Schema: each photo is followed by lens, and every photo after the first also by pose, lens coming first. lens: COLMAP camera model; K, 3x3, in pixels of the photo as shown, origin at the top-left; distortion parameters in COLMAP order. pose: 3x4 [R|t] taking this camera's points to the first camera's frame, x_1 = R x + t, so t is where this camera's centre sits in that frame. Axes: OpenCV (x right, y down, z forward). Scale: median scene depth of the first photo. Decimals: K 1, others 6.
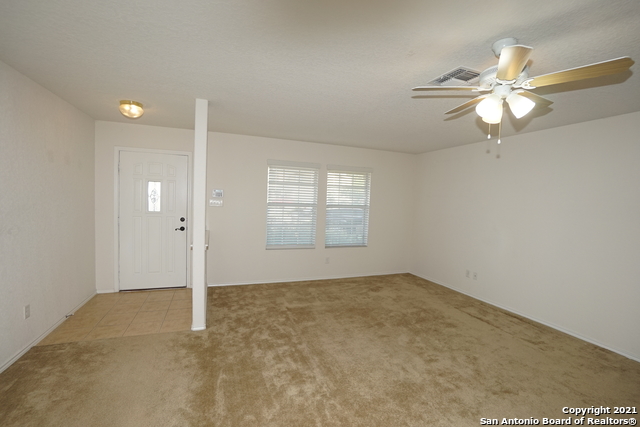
lens RADIAL K [[282.8, 0, 318.2], [0, 282.8, 213.0], [0, 0, 1]] dist [-0.059017, 0.022465]
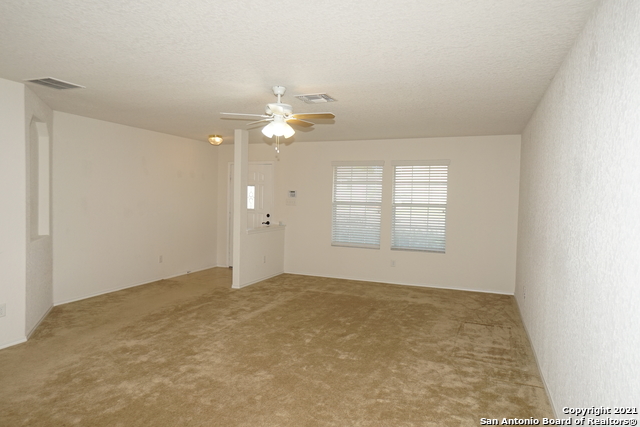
lens RADIAL K [[410.1, 0, 320.0], [0, 410.1, 213.5], [0, 0, 1]] dist [-0.001915, -0.000240]
pose [[0.735917, 0.003133, -0.677064, 1.202017], [-0.026666, 0.999348, -0.024360, 0.068555], [0.676546, 0.035981, 0.735520, -0.248077]]
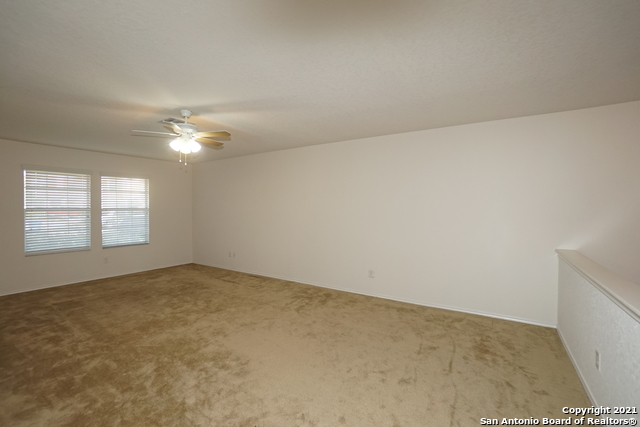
lens RADIAL K [[282.8, 0, 318.2], [0, 282.8, 213.0], [0, 0, 1]] dist [-0.059017, 0.022465]
pose [[0.814001, -0.049455, 0.578755, 0.145686], [0.061480, 0.998108, -0.001182, 0.062900], [-0.577601, 0.036544, 0.815501, -0.501804]]
